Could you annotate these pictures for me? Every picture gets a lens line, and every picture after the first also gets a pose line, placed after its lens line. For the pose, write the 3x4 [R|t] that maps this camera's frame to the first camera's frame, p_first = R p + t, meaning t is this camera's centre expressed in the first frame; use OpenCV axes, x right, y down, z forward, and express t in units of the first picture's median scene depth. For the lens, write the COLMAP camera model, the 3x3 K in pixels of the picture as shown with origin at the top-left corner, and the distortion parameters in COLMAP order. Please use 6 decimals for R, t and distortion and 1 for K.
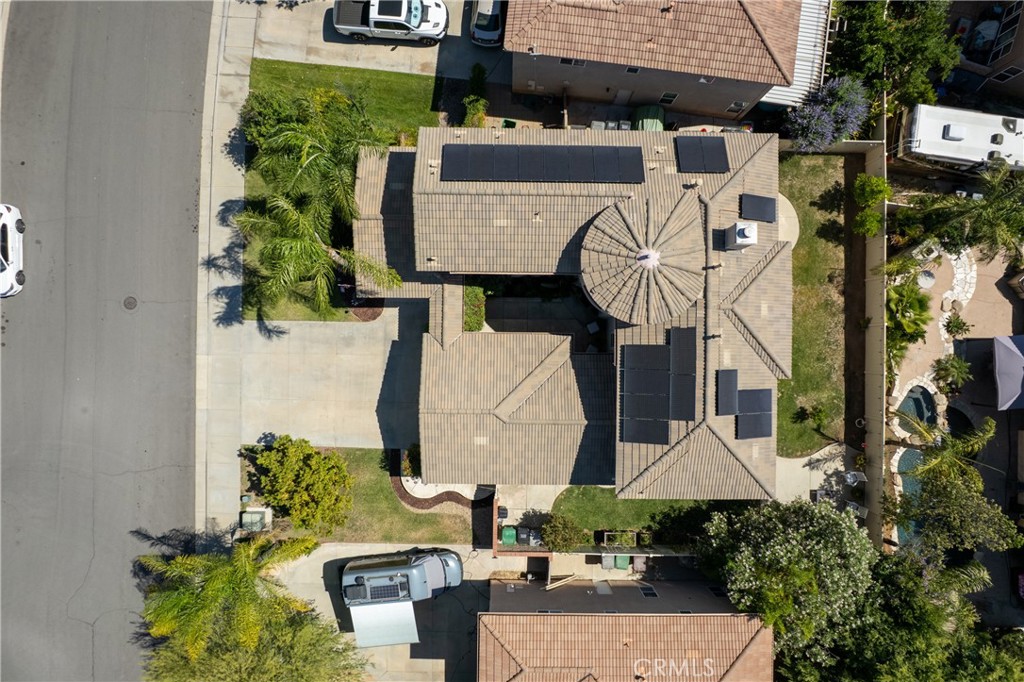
lens RADIAL K [[652.2, 0, 510.1], [0, 652.2, 346.5], [0, 0, 1]] dist [-0.082587, 0.076218]
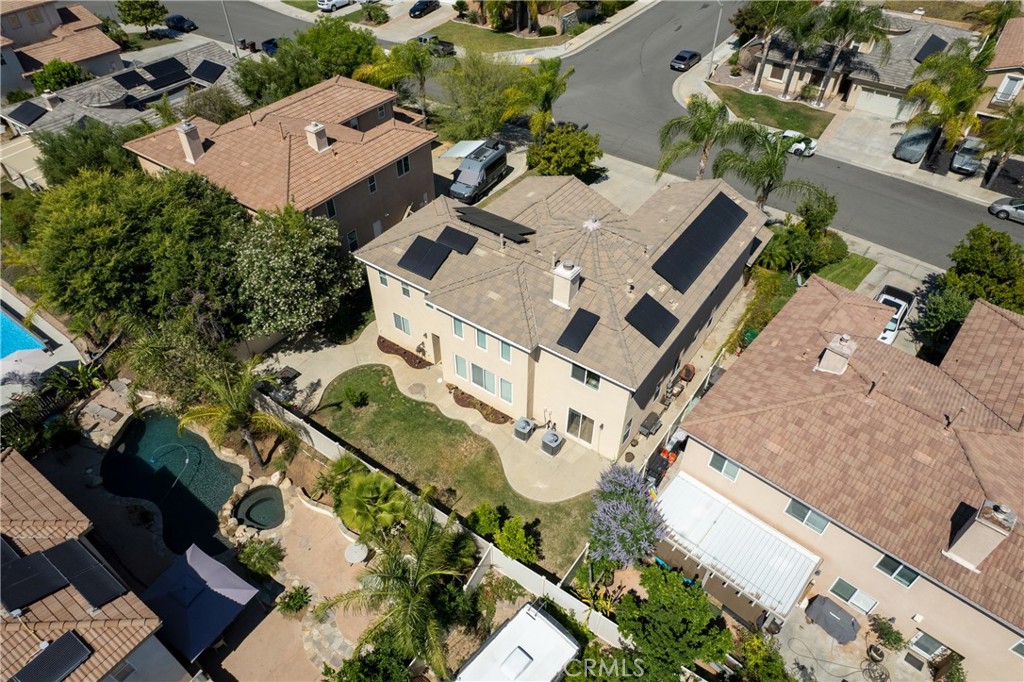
lens RADIAL K [[652.2, 0, 510.1], [0, 652.2, 346.5], [0, 0, 1]] dist [-0.082587, 0.076218]
pose [[-0.571397, 0.563594, -0.596545, 0.863839], [-0.820619, -0.400741, 0.407420, -0.444610], [-0.009441, 0.722335, 0.691479, 0.261385]]
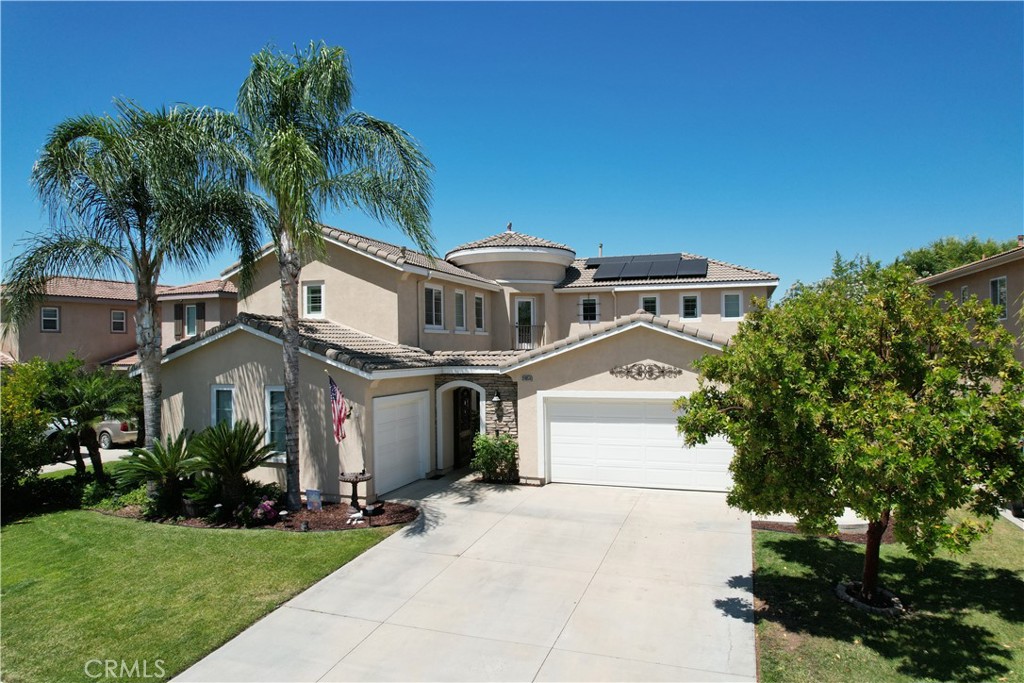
lens RADIAL K [[652.2, 0, 510.1], [0, 652.2, 347.0], [0, 0, 1]] dist [-0.082587, 0.076218]
pose [[0.321026, -0.009316, 0.947025, -0.575846], [0.947059, -0.001691, -0.321054, 0.144641], [0.004592, 0.999955, 0.008280, 0.892565]]
